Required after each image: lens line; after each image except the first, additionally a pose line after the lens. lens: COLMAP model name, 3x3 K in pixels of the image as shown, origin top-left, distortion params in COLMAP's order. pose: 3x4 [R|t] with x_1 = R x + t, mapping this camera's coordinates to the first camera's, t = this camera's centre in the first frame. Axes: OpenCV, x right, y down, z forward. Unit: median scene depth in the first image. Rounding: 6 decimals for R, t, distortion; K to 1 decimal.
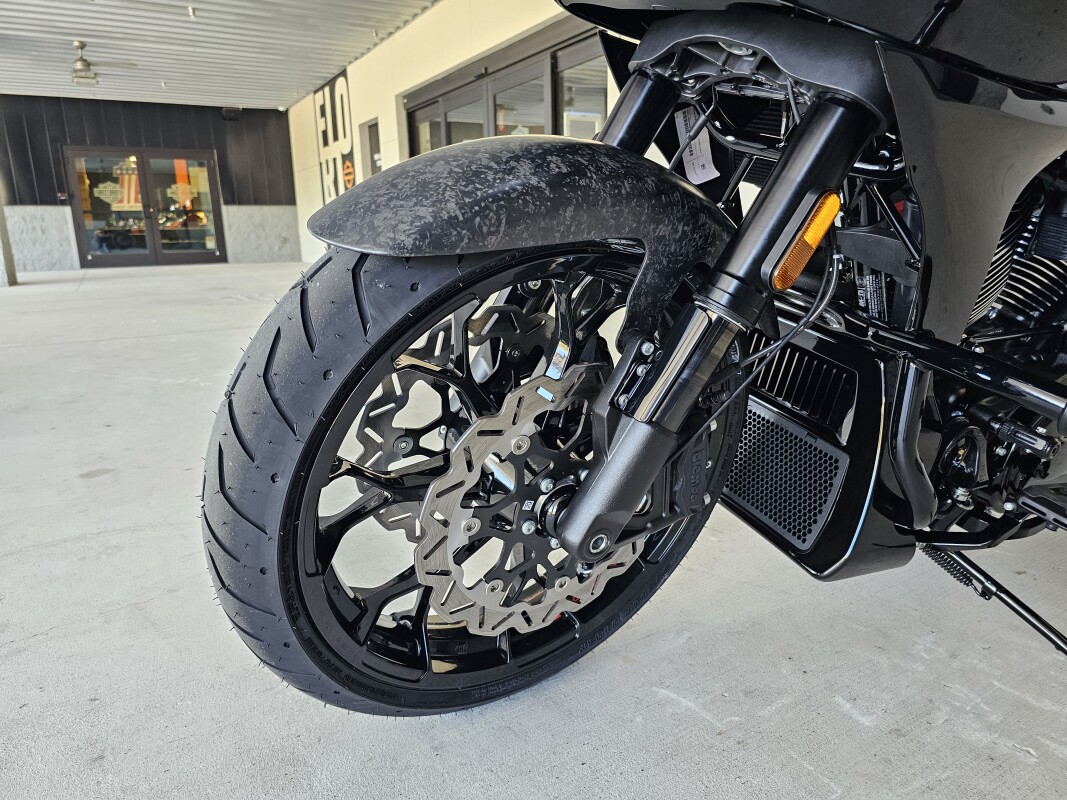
lens RADIAL K [[721.1, 0, 533.5], [0, 721.1, 400.0], [0, 0, 1]] dist [0.045392, -0.049663]
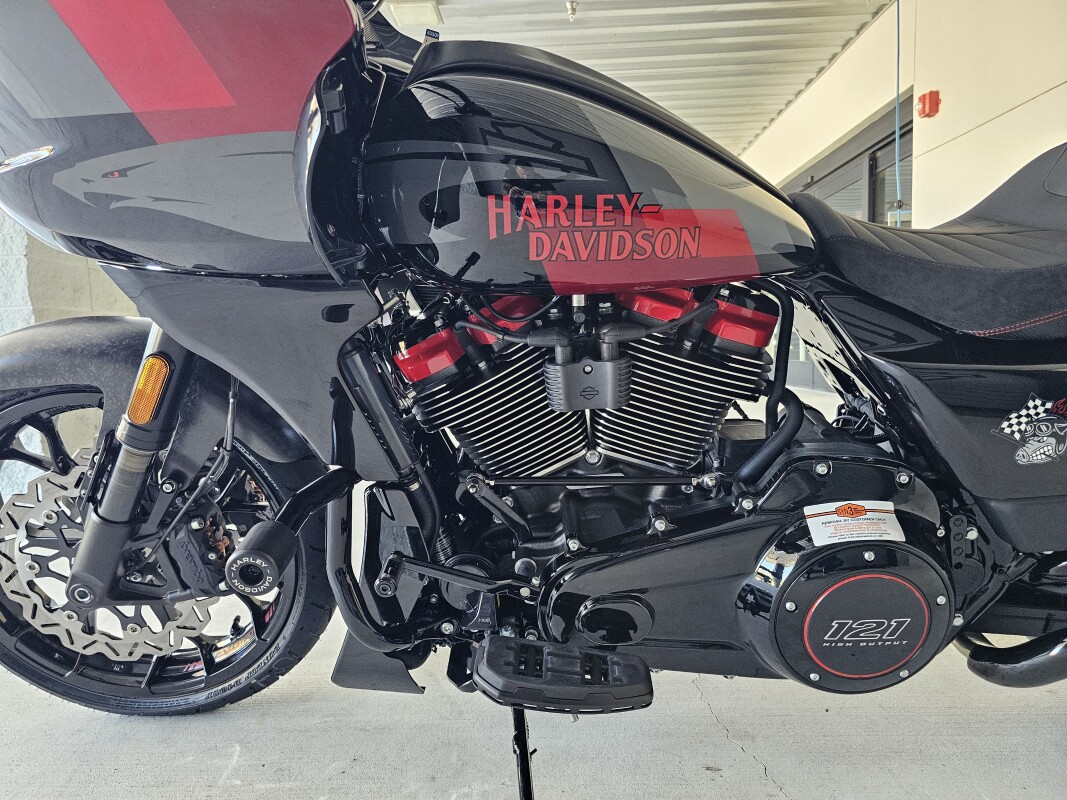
lens RADIAL K [[715.9, 0, 526.5], [0, 715.9, 401.0], [0, 0, 1]] dist [0.048646, -0.044160]
pose [[0.844296, 0.038111, -0.534520, 1.308817], [-0.110552, 0.988398, -0.104150, -0.103725], [0.524349, 0.147025, 0.838714, 0.174276]]
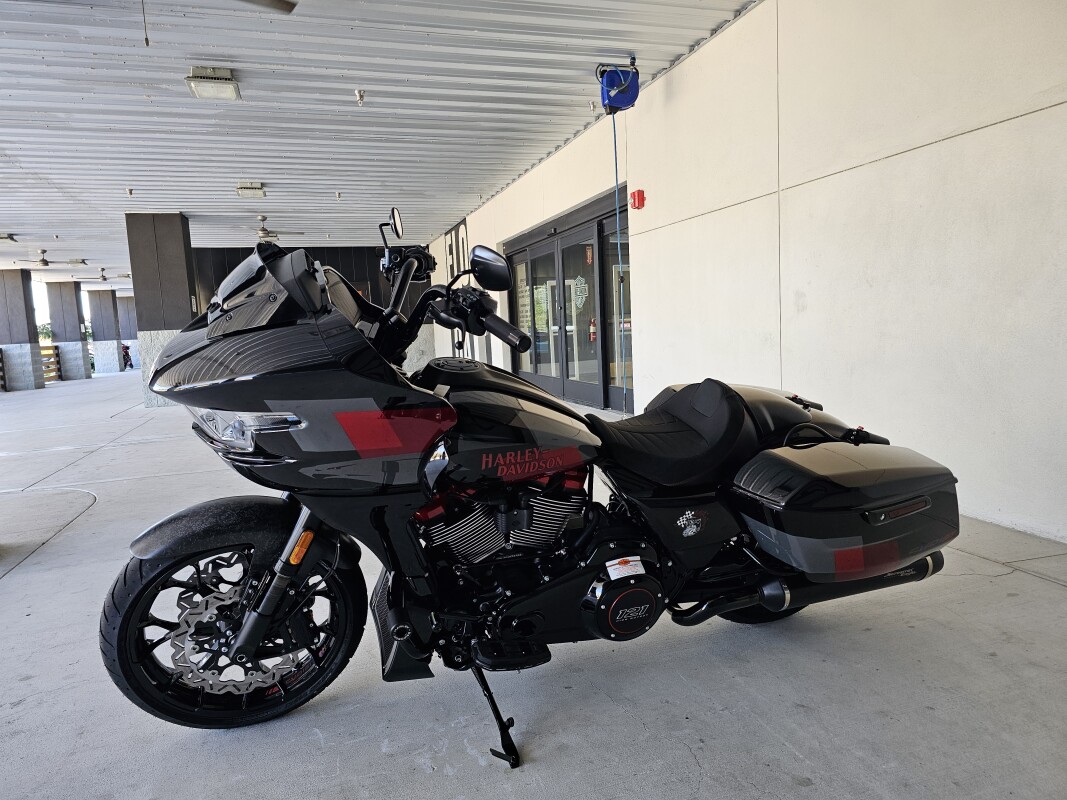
lens RADIAL K [[711.8, 0, 528.7], [0, 711.8, 394.5], [0, 0, 1]] dist [0.066381, -0.065034]
pose [[0.975607, -0.005737, -0.219448, 1.370292], [-0.021315, 0.992459, -0.120706, -0.365678], [0.218486, 0.122439, 0.968128, -1.132515]]
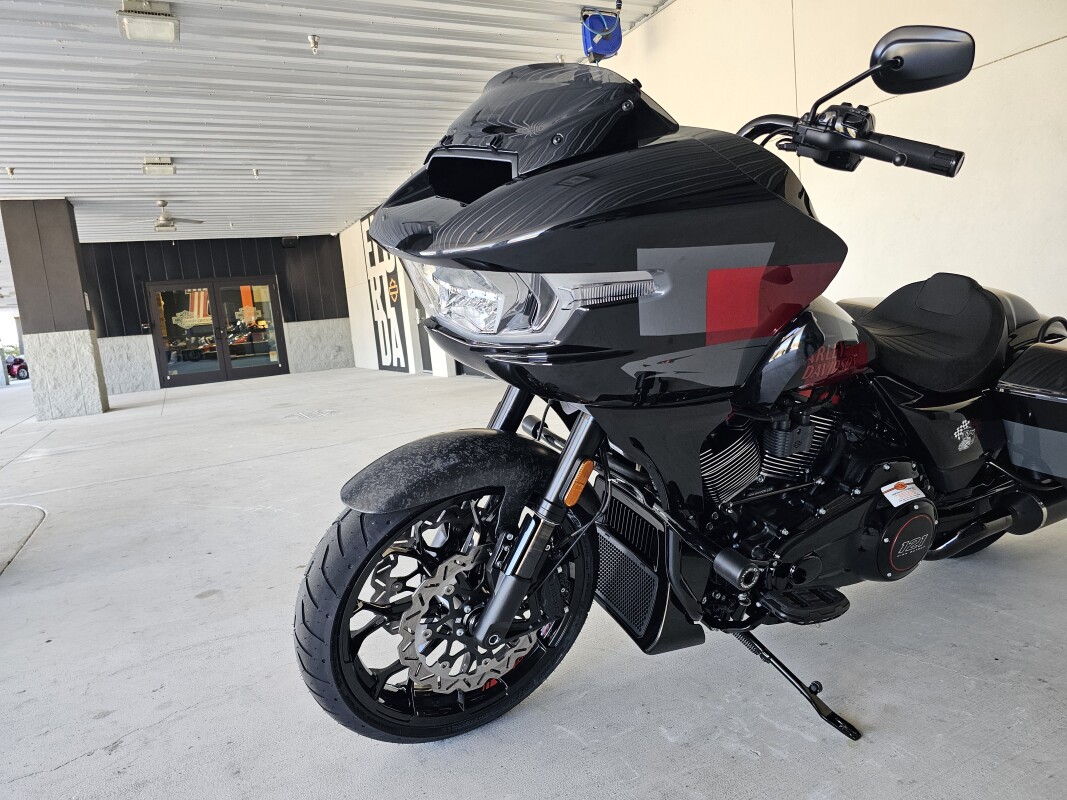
lens RADIAL K [[715.9, 0, 526.5], [0, 715.9, 401.0], [0, 0, 1]] dist [0.048646, -0.044160]
pose [[0.995004, -0.063936, -0.076673, 0.302579], [0.055457, 0.992600, -0.108025, -0.181645], [0.083012, 0.103234, 0.991187, -0.790090]]
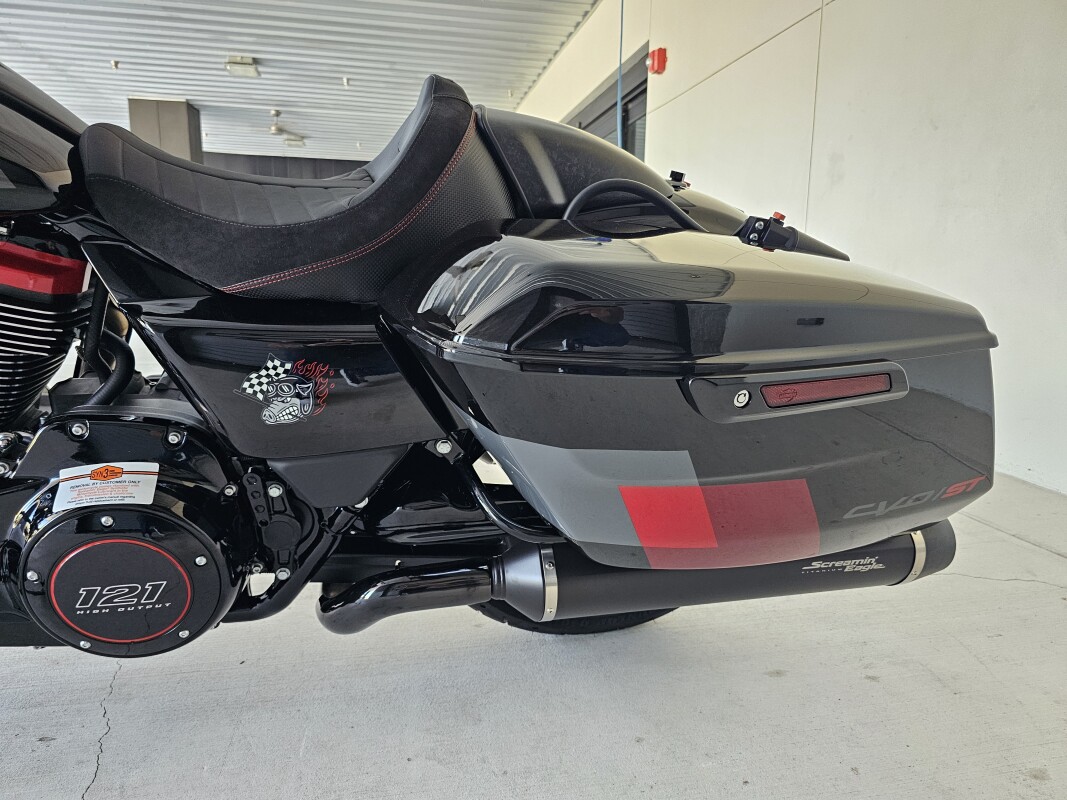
lens RADIAL K [[721.1, 0, 533.5], [0, 721.1, 400.0], [0, 0, 1]] dist [0.045392, -0.049663]
pose [[0.947009, 0.087717, -0.308997, 1.983409], [-0.106828, 0.993238, -0.045447, -0.220460], [0.302921, 0.076048, 0.949977, 0.532895]]
